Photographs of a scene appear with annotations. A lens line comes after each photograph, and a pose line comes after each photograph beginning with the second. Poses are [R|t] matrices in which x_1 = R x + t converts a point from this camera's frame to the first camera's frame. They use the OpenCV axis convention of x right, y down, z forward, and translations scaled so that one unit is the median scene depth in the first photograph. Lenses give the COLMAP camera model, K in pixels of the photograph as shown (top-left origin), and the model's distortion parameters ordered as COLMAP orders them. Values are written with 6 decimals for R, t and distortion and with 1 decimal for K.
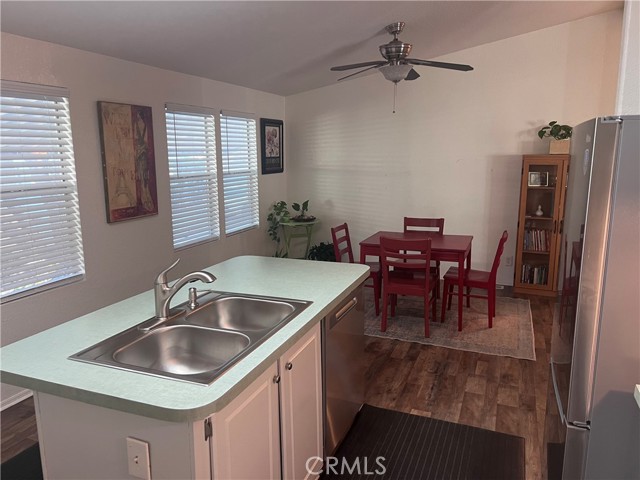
lens RADIAL K [[475.7, 0, 316.1], [0, 475.7, 238.0], [0, 0, 1]] dist [0.004410, 0.000297]
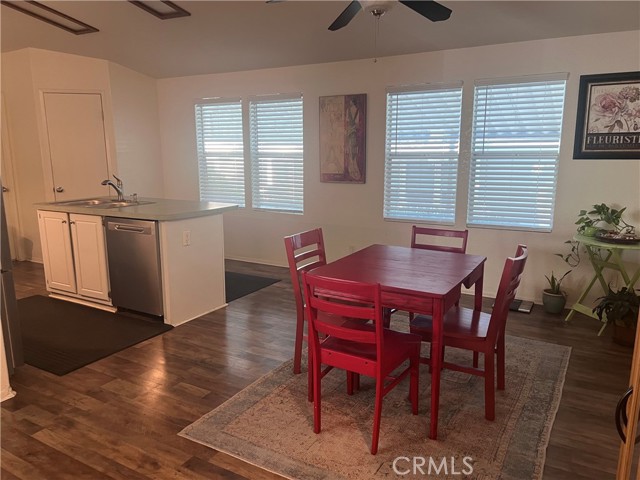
lens RADIAL K [[480.4, 0, 320.4], [0, 480.4, 234.0], [0, 0, 1]] dist [0.077518, -0.095259]
pose [[-0.132667, 0.178934, -0.974875, 0.782142], [-0.172665, 0.964358, 0.200501, -0.132673], [0.976005, 0.194927, -0.097043, 0.905876]]
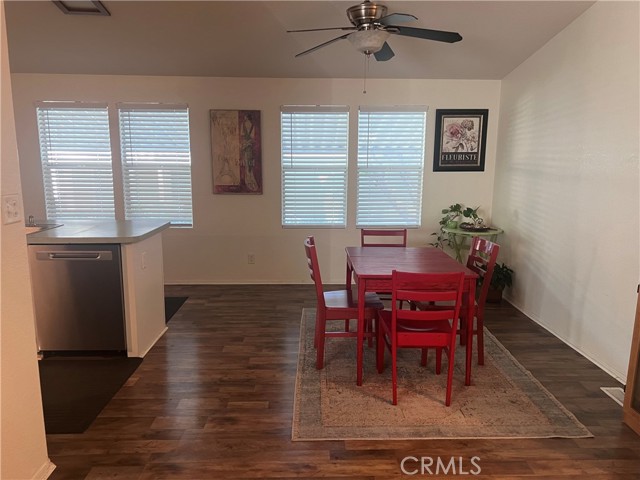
lens RADIAL K [[480.4, 0, 320.4], [0, 480.4, 234.0], [0, 0, 1]] dist [0.077518, -0.095259]
pose [[0.402967, 0.153176, -0.902305, 0.799825], [-0.171034, 0.981130, 0.090174, -0.077467], [0.899091, 0.117988, 0.421561, 0.533165]]
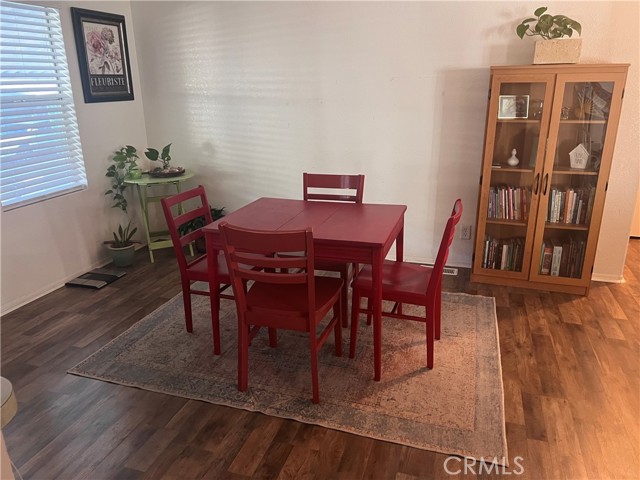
lens RADIAL K [[480.4, 0, 320.4], [0, 480.4, 234.0], [0, 0, 1]] dist [0.077518, -0.095259]
pose [[0.996330, -0.030727, 0.079891, 0.169036], [0.020313, 0.991561, 0.128040, -0.048218], [-0.083152, -0.125947, 0.988546, 0.396017]]
